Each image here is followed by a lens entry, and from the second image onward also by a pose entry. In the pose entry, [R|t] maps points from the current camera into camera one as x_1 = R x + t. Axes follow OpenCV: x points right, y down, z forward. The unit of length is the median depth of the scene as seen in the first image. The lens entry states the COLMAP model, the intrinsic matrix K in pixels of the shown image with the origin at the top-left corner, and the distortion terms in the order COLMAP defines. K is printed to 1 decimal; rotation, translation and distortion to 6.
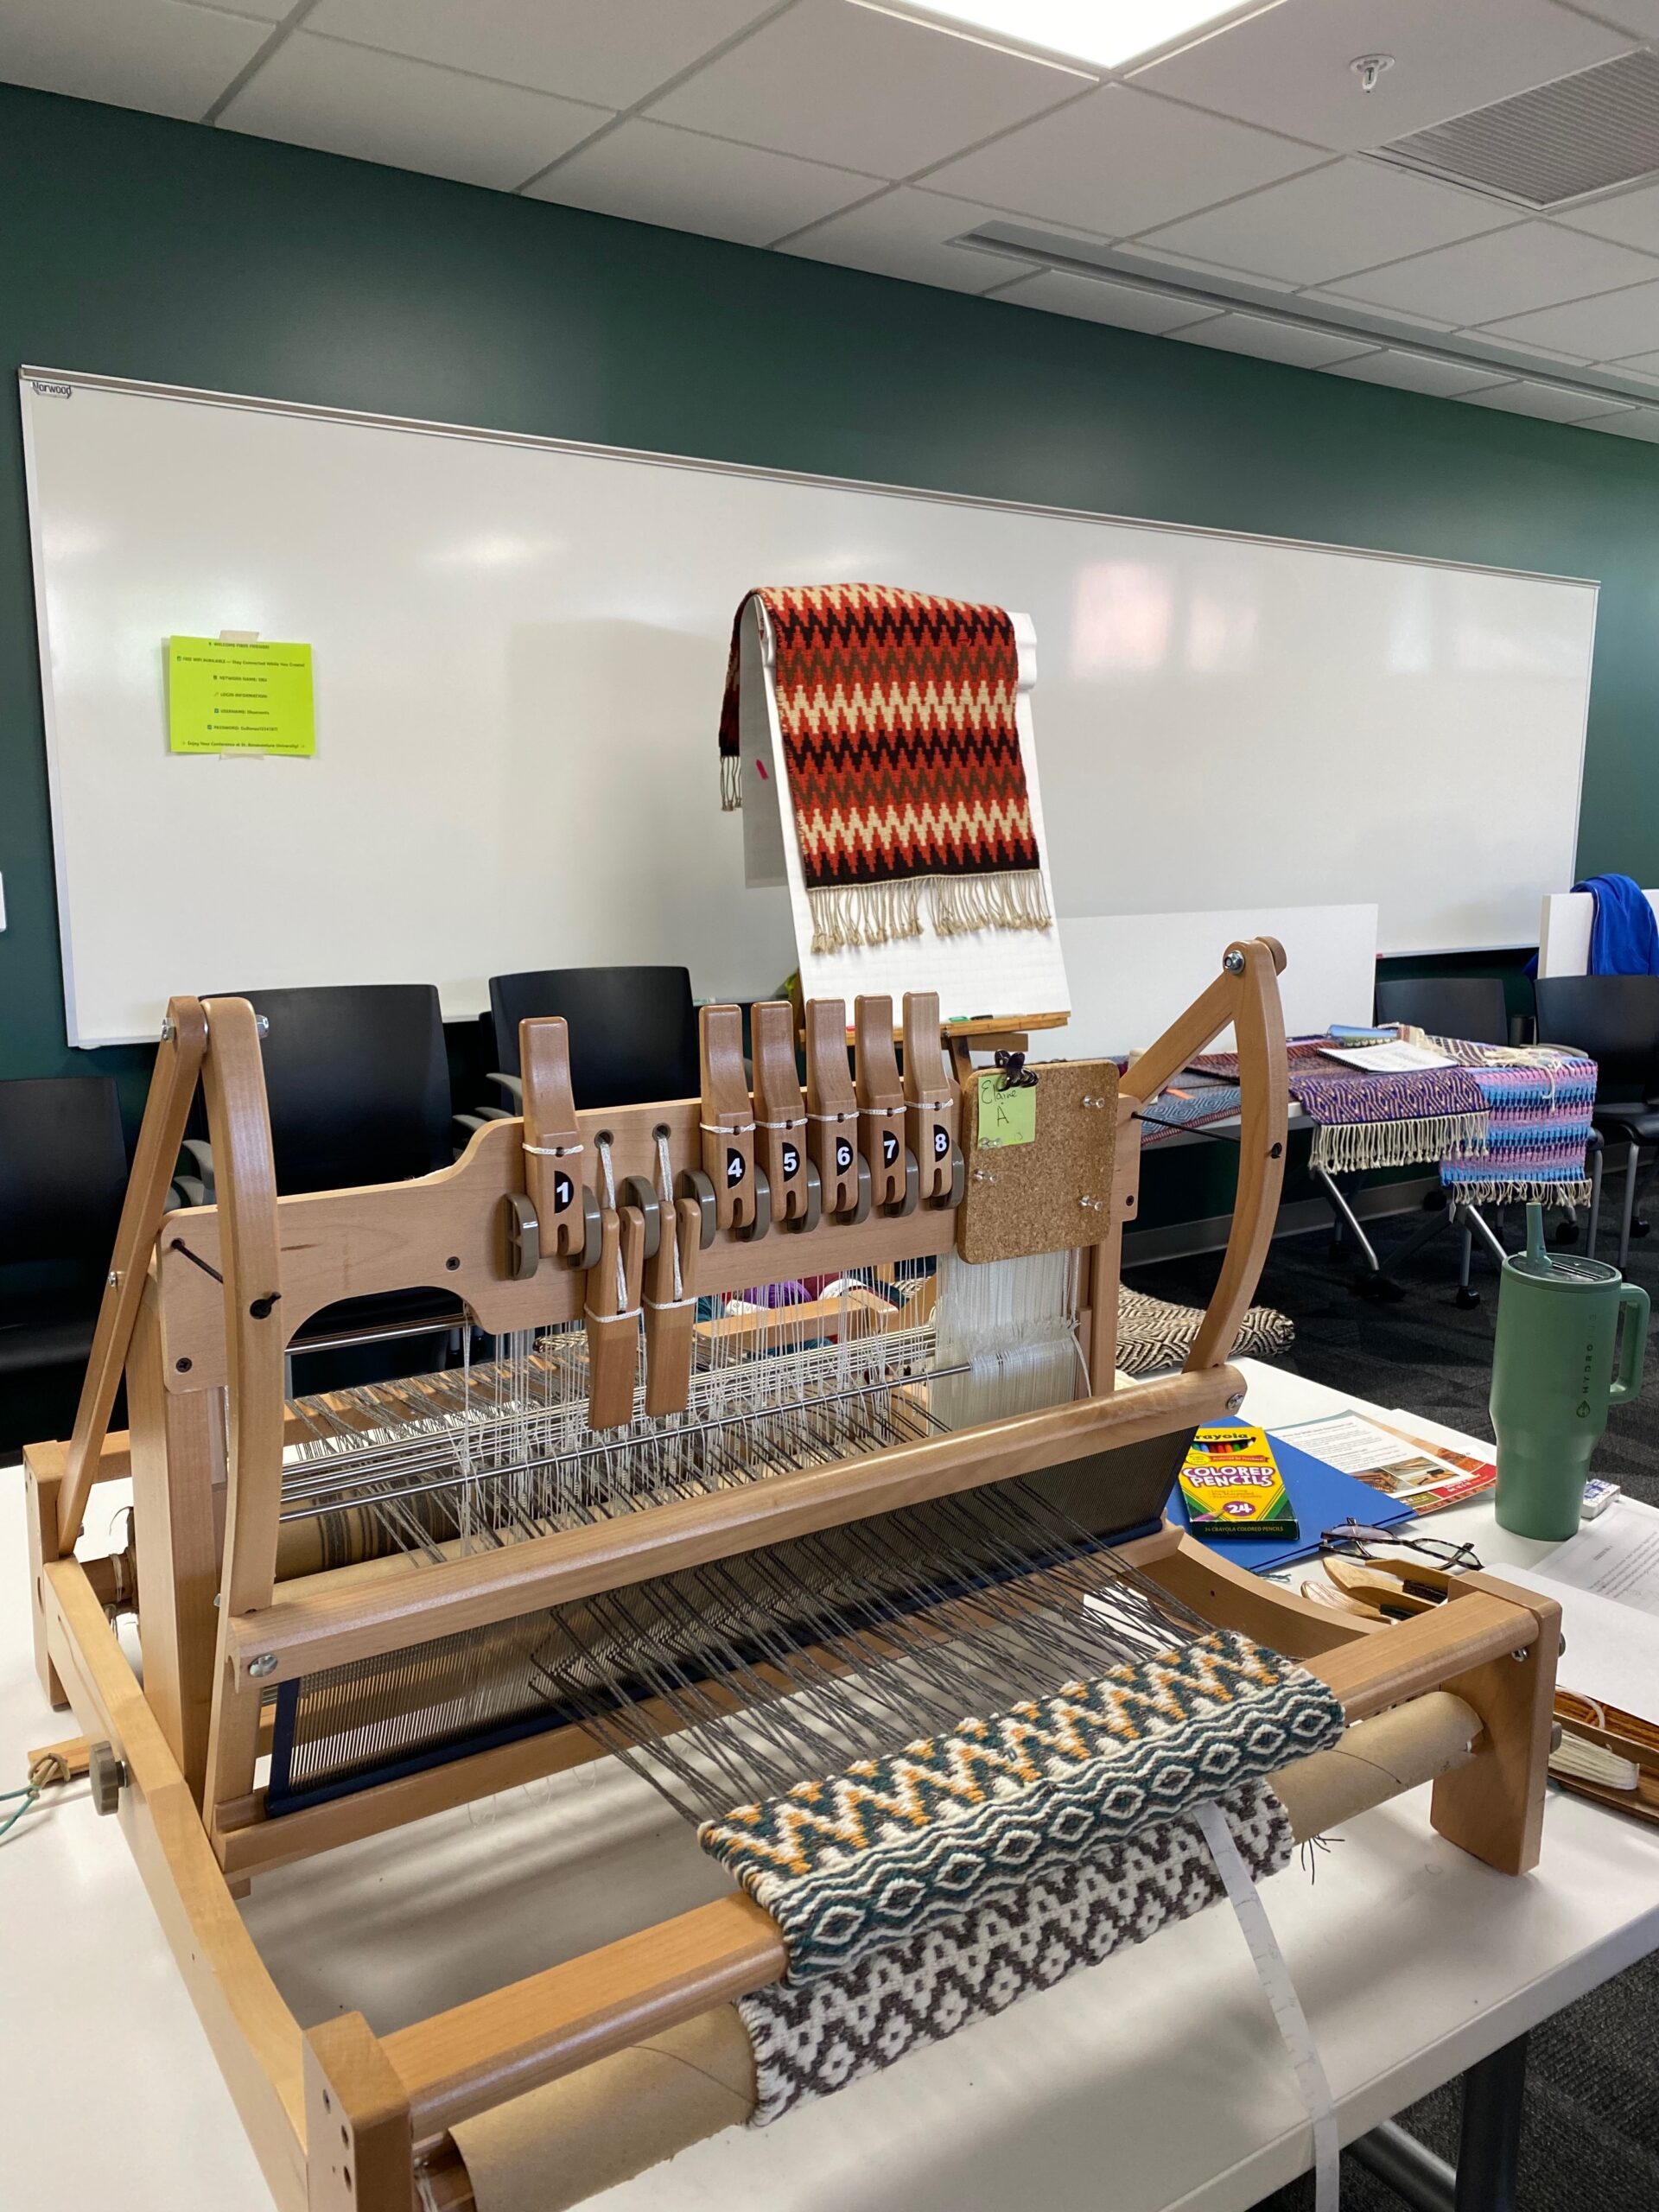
lens RADIAL K [[1686.1, 0, 891.3], [0, 1686.1, 1107.7], [0, 0, 1]] dist [0.049120, -0.000208]
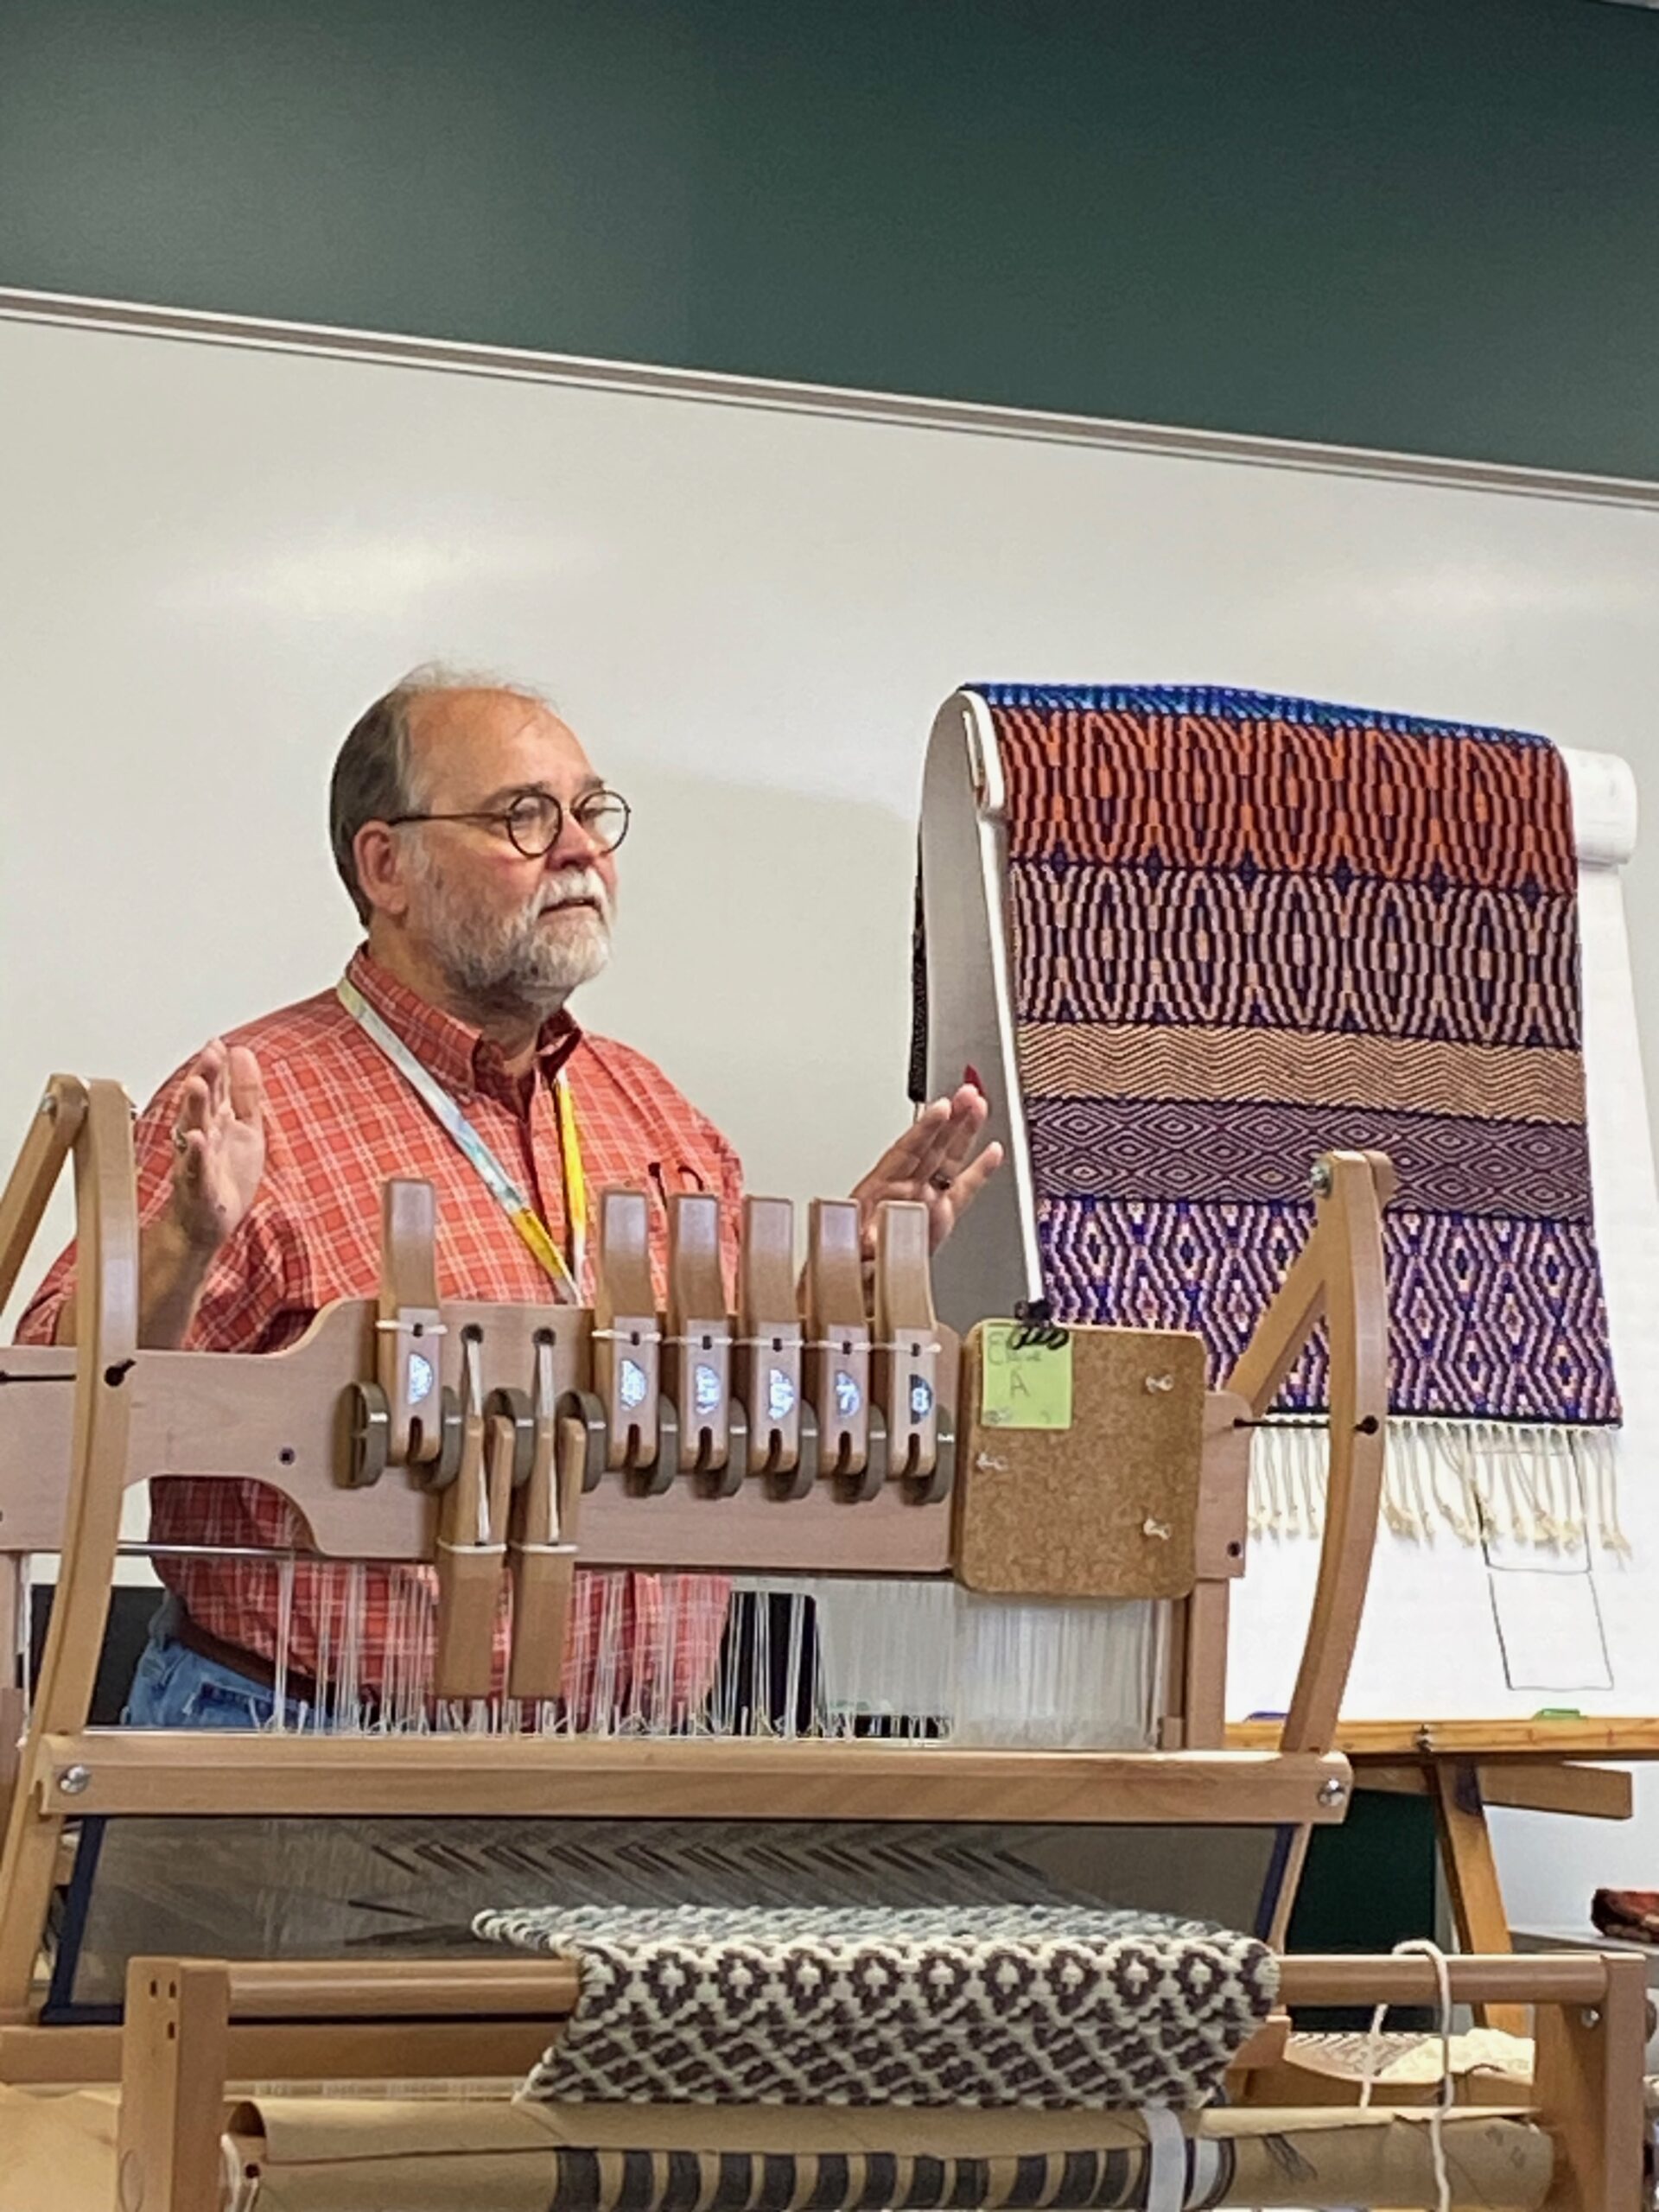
lens RADIAL K [[6878.0, 0, 829.7], [0, 6878.0, 1105.8], [0, 0, 1]] dist [-0.084407, 0.000000]
pose [[0.987261, 0.014334, -0.158460, 0.519214], [-0.050994, 0.971903, -0.229793, 0.657157], [0.150714, 0.234946, 0.960253, -2.167104]]
